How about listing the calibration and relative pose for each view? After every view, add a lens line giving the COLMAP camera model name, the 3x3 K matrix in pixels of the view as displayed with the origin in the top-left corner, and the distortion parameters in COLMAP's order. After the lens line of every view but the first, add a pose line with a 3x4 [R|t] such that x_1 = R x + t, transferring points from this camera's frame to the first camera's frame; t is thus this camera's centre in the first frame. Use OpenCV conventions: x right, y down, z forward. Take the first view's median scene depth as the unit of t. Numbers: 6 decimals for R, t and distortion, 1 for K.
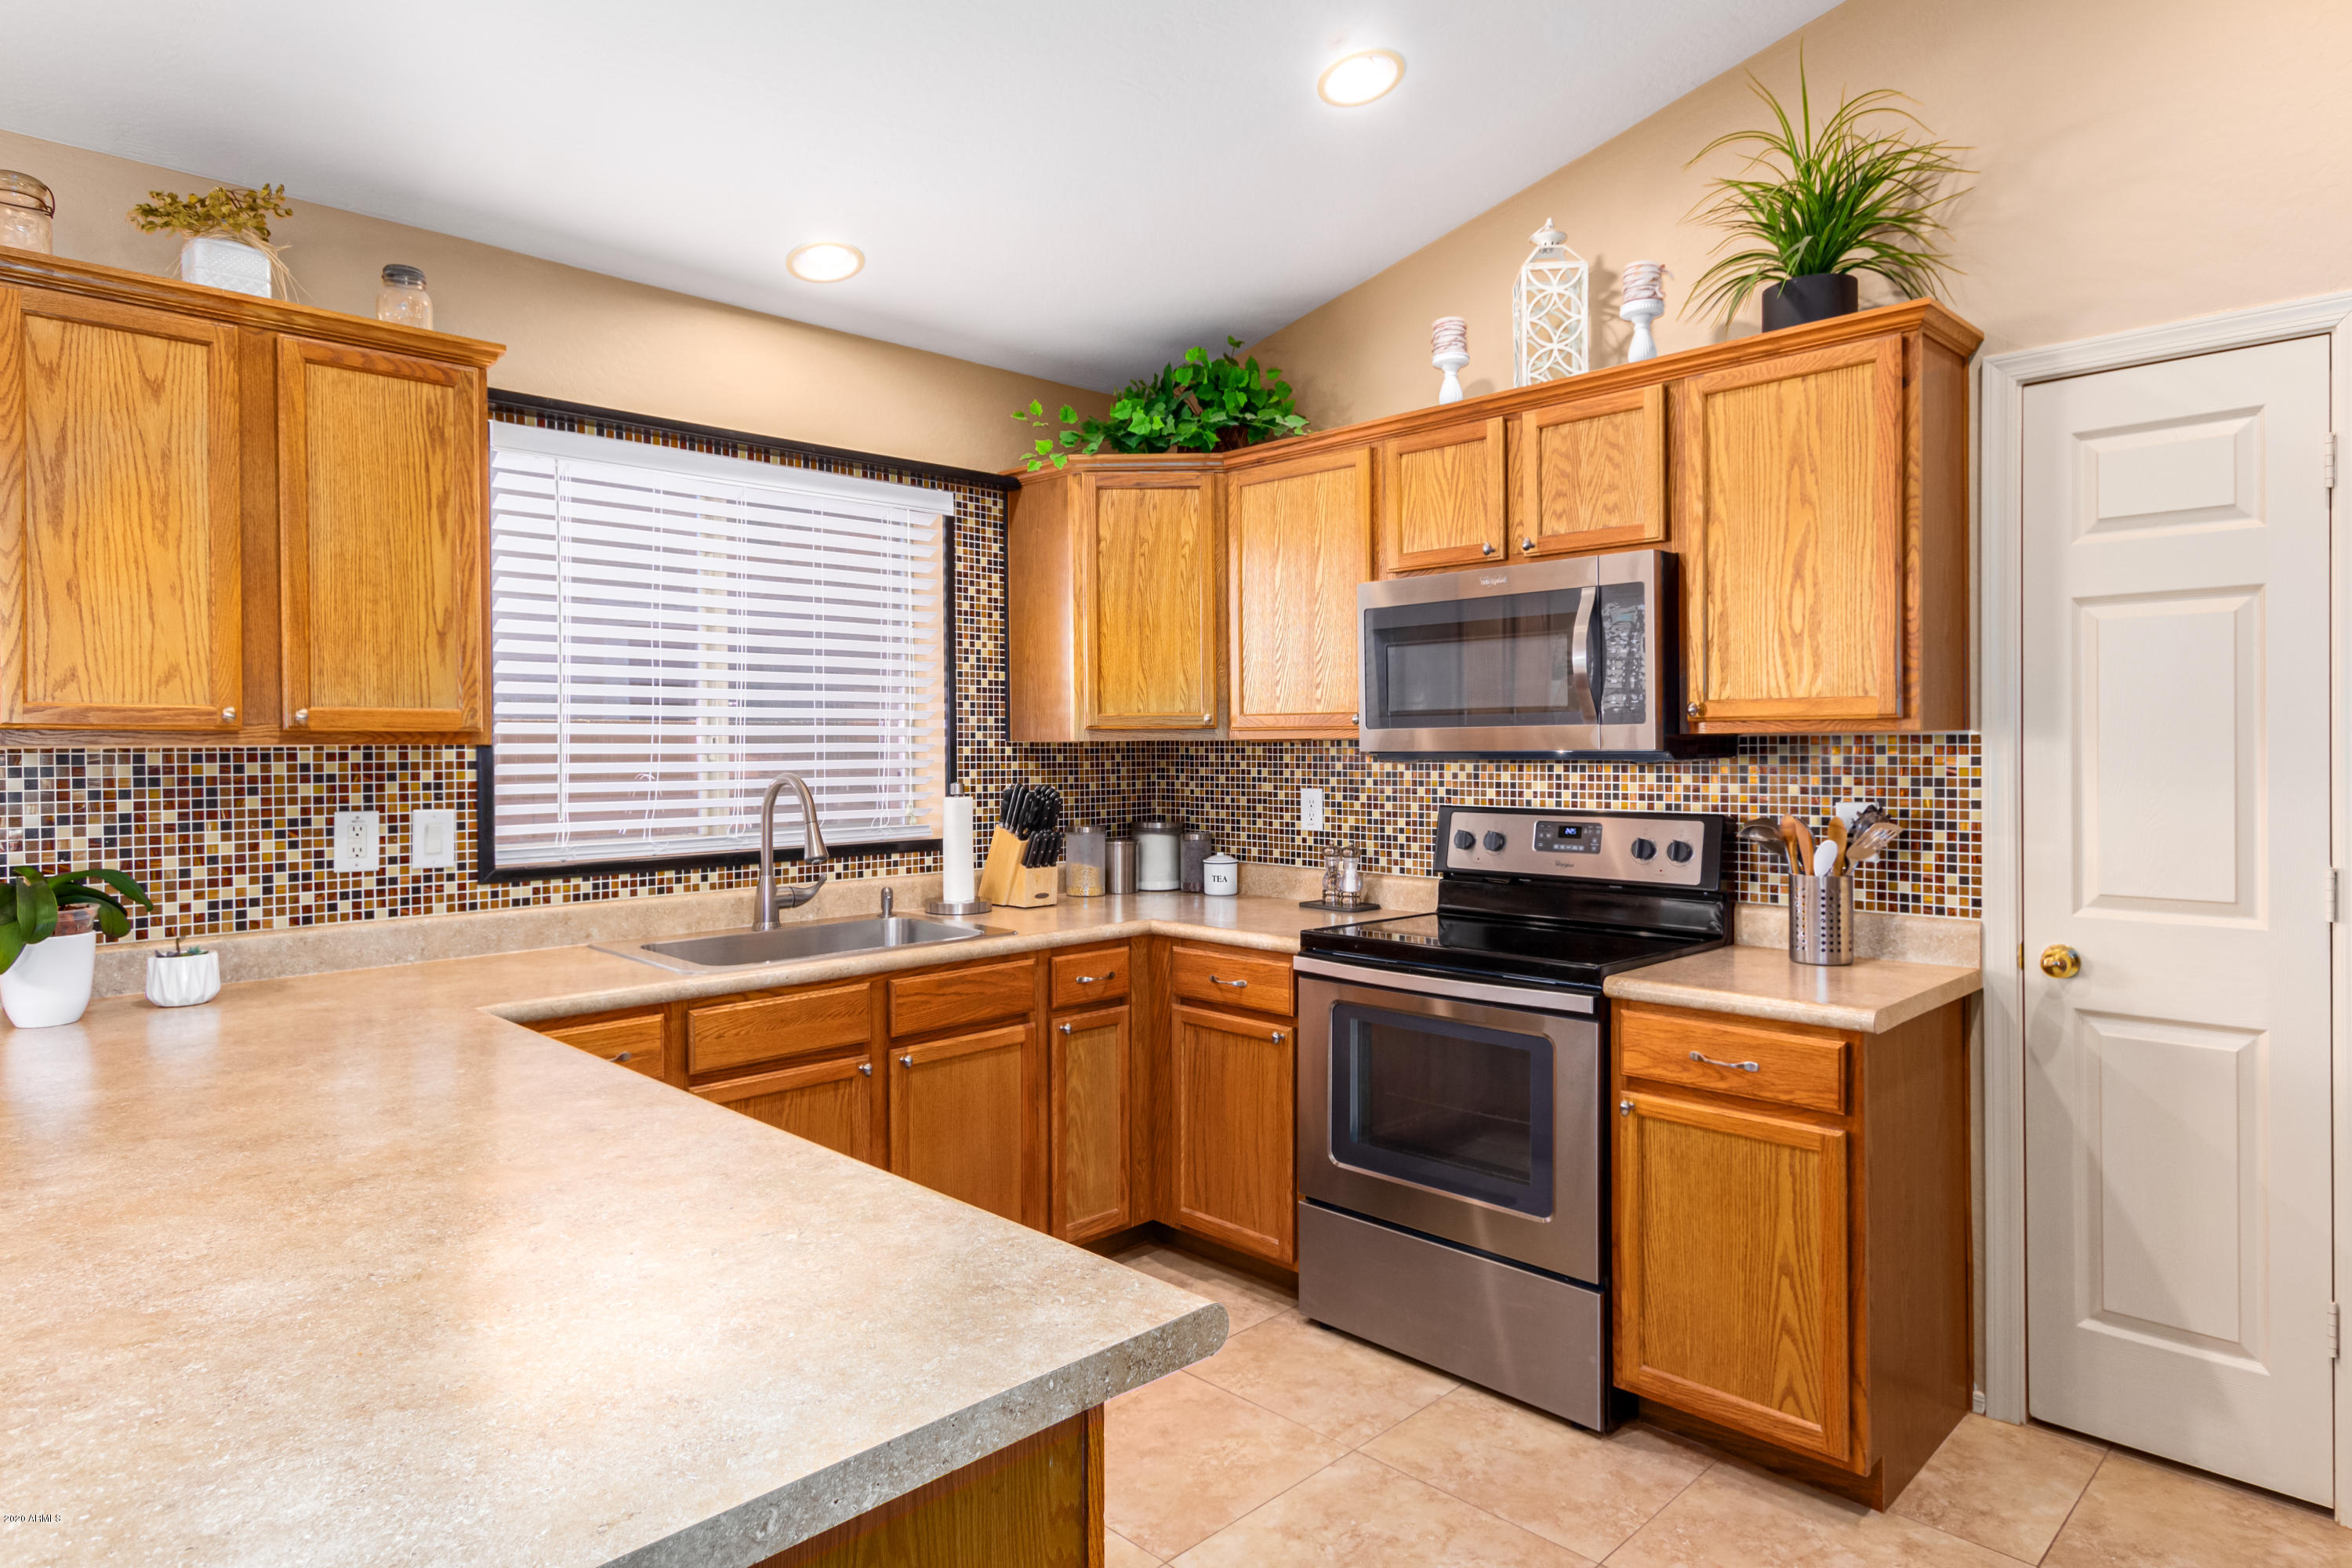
lens RADIAL K [[1312.5, 0, 1200.7], [0, 1312.5, 762.9], [0, 0, 1]] dist [0.016235, -0.003889]
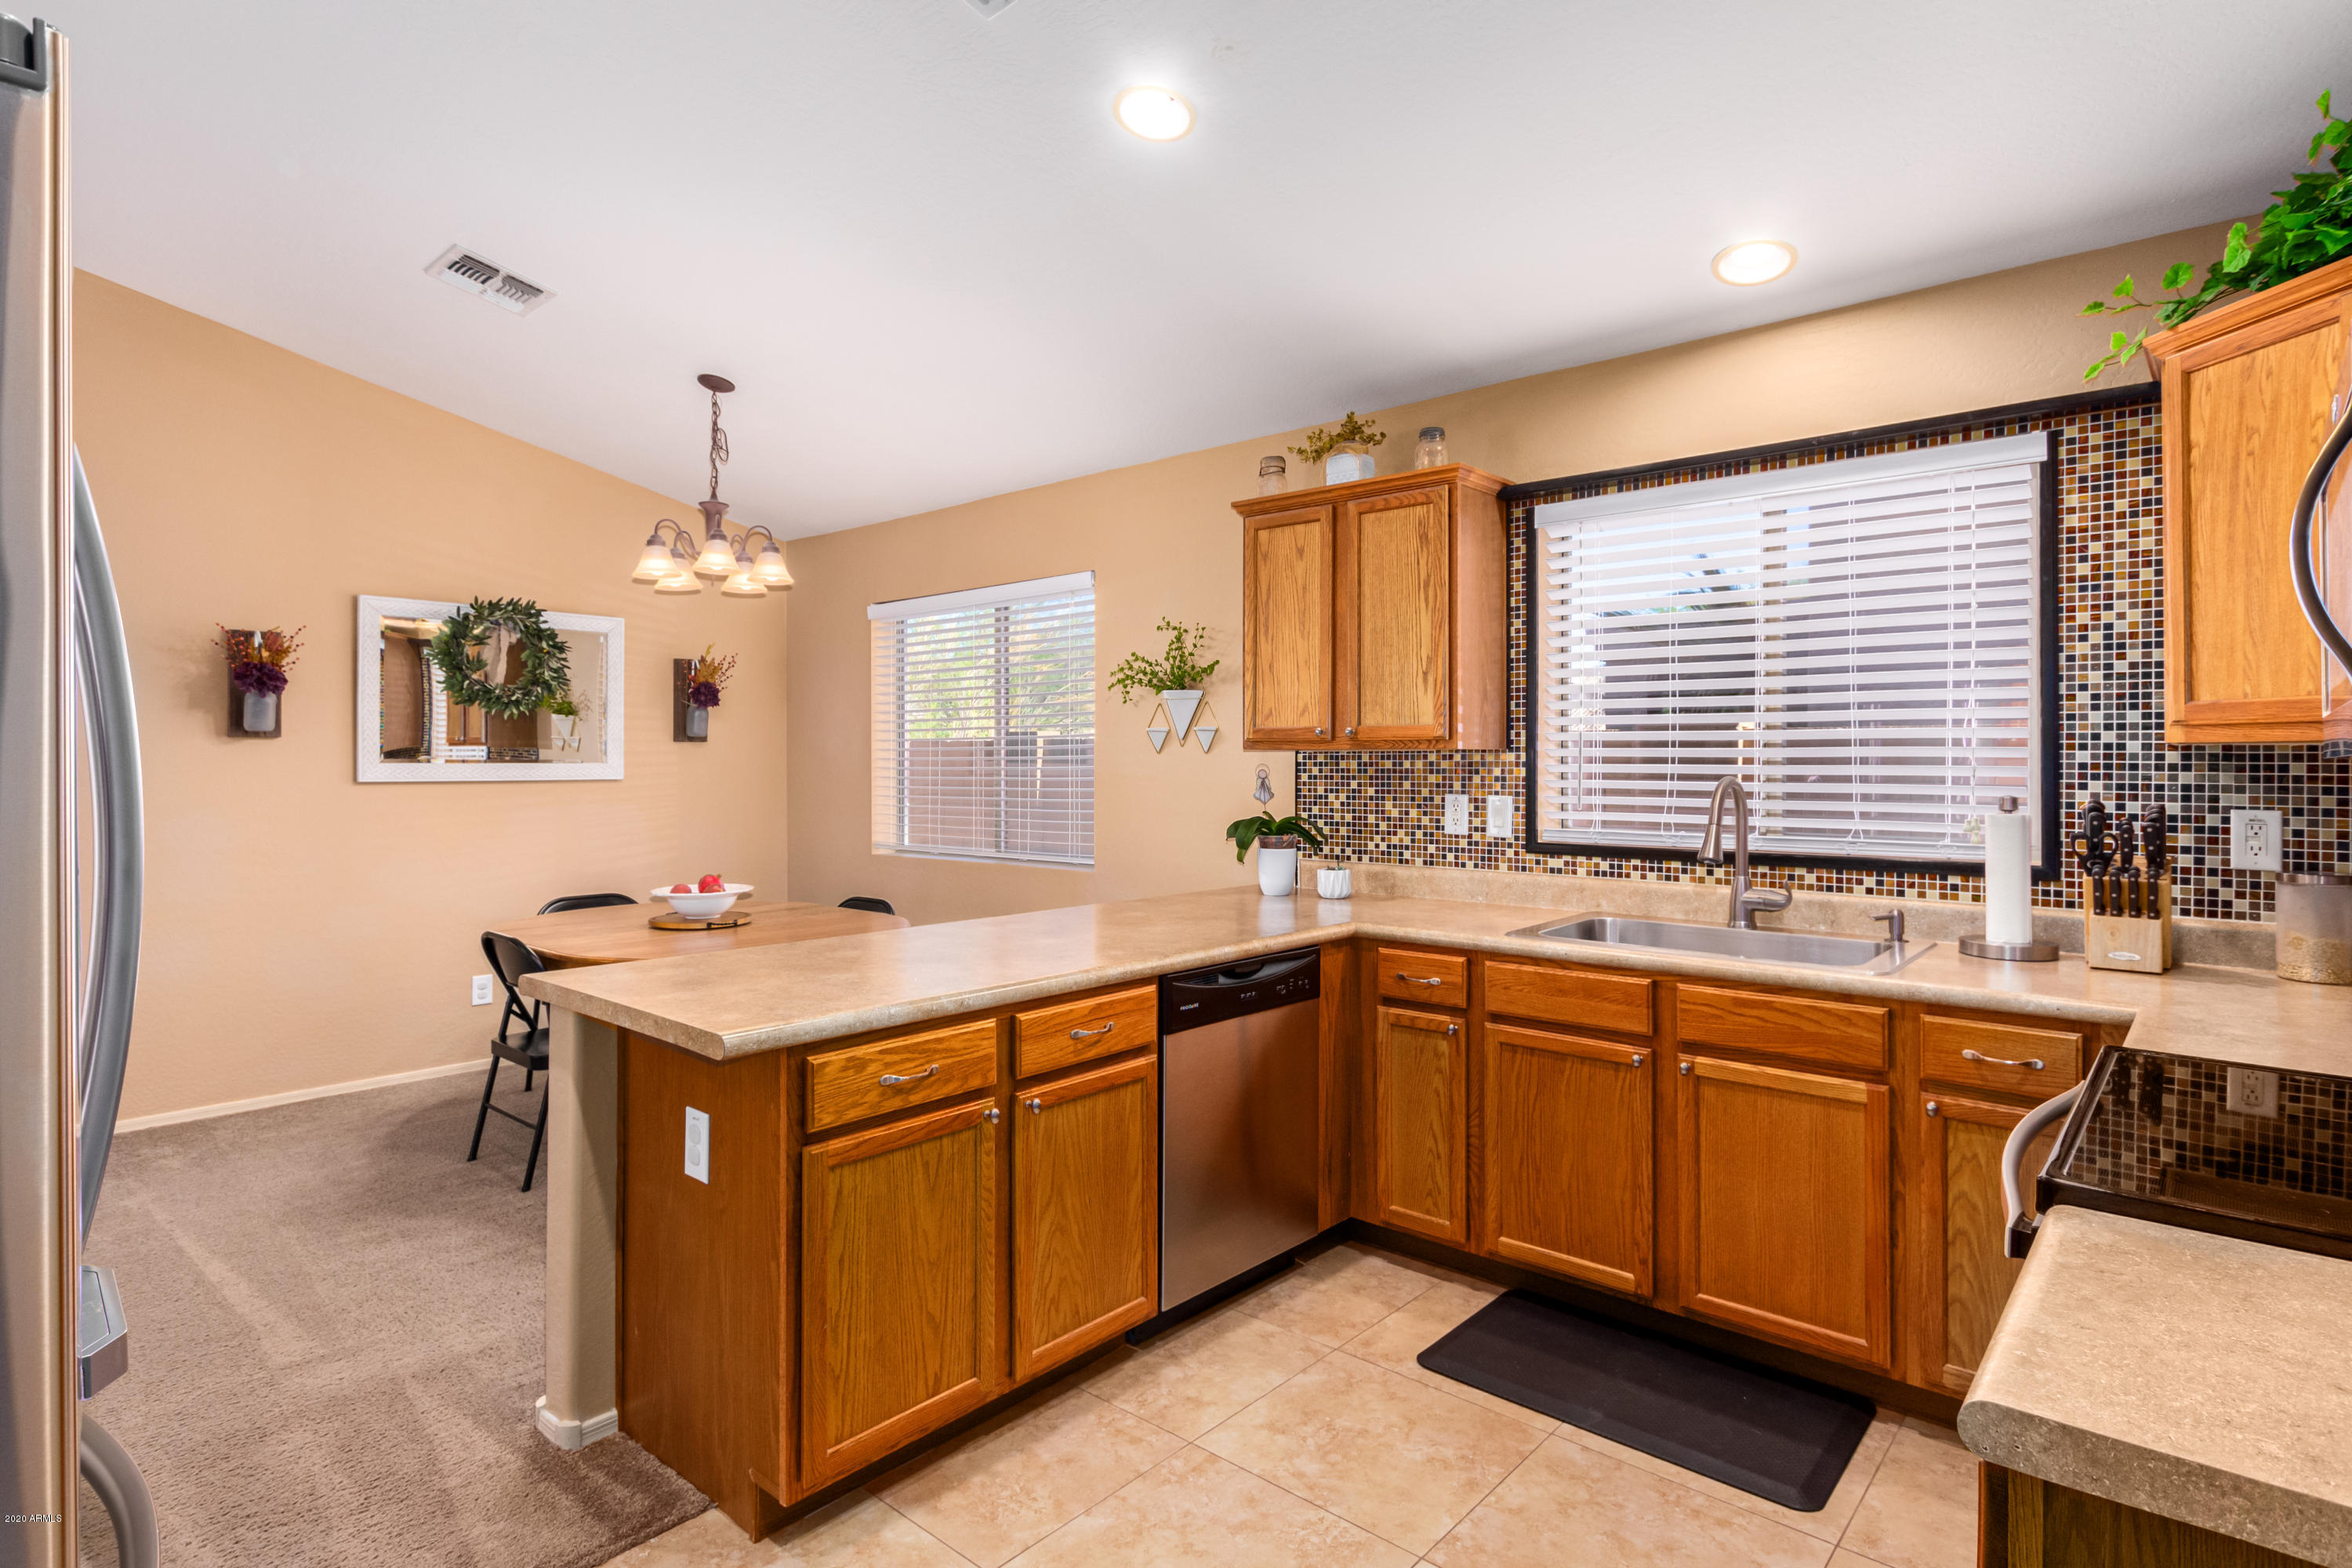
lens RADIAL K [[1227.7, 0, 1177.0], [0, 1227.7, 763.7], [0, 0, 1]] dist [-0.012444, 0.002070]
pose [[0.056165, 0.009599, -0.998375, 0.618429], [-0.014853, 0.999851, 0.008778, -0.004159], [0.998311, 0.014336, 0.056299, 0.520675]]
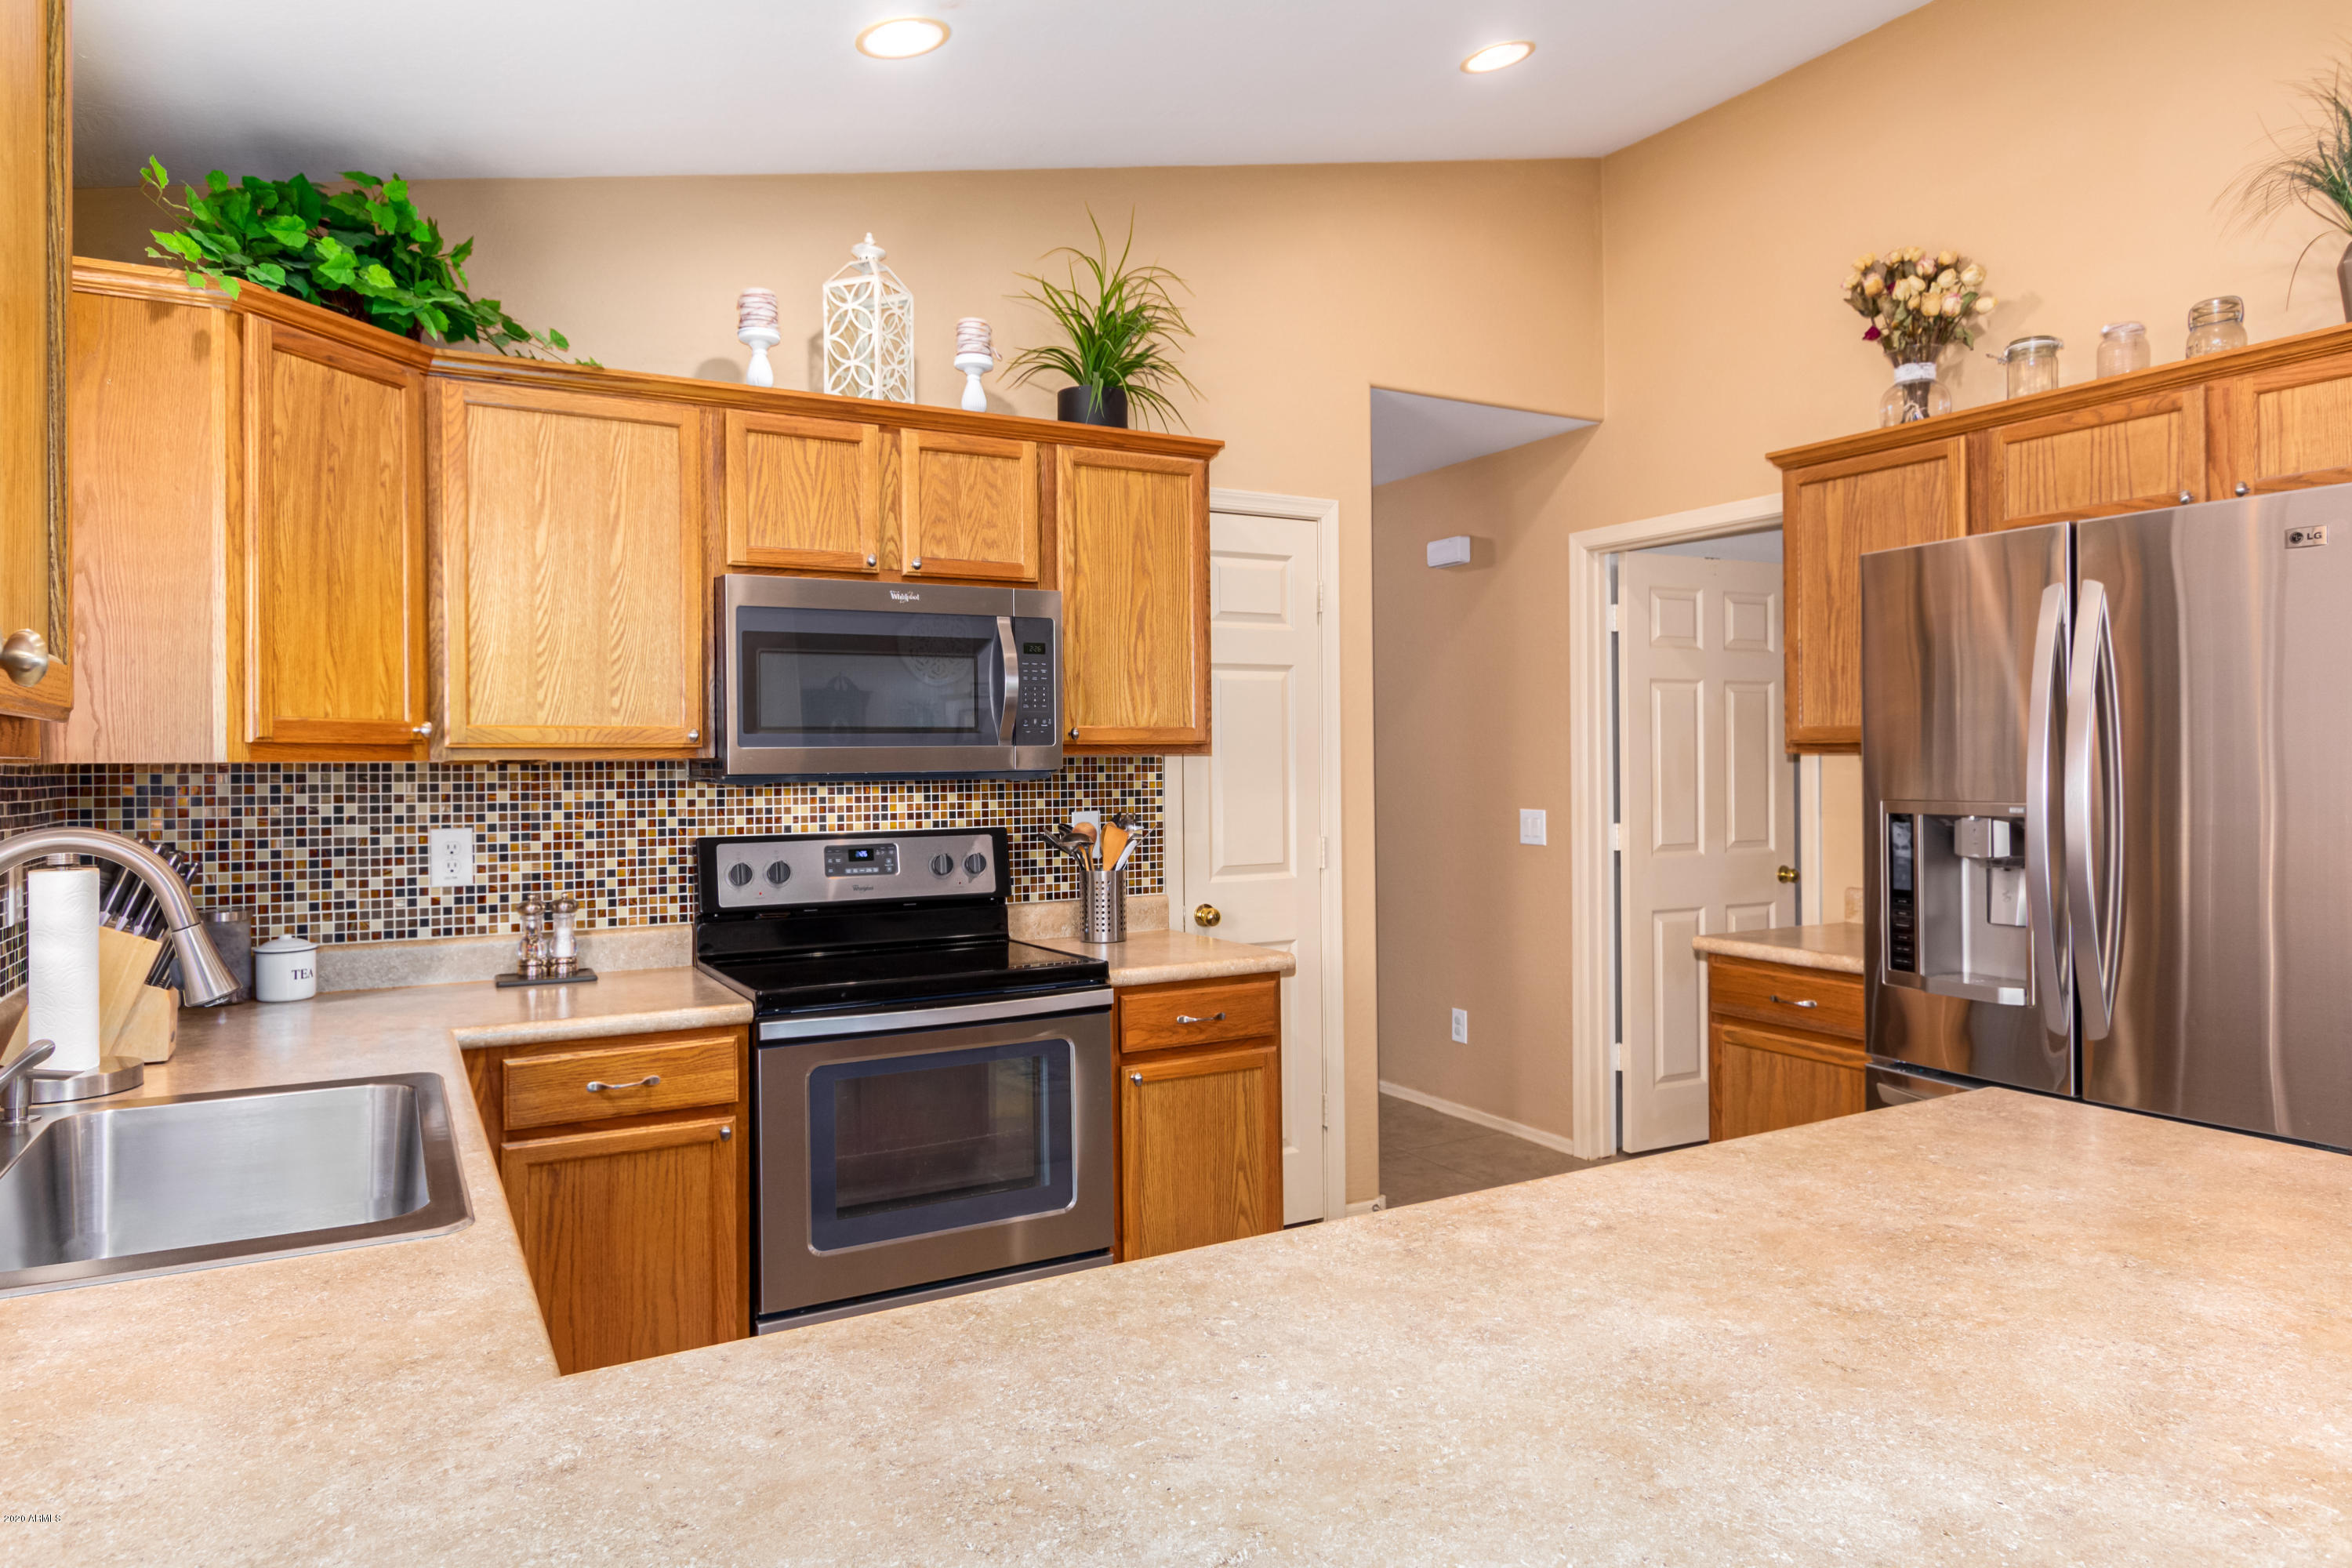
lens RADIAL K [[1391.3, 0, 1153.2], [0, 1391.3, 766.8], [0, 0, 1]] dist [0.000063, -0.000729]
pose [[0.303888, -0.000353, 0.952708, -0.668500], [0.021076, 0.999758, -0.006353, -0.002124], [-0.952475, 0.022010, 0.303822, 0.492141]]
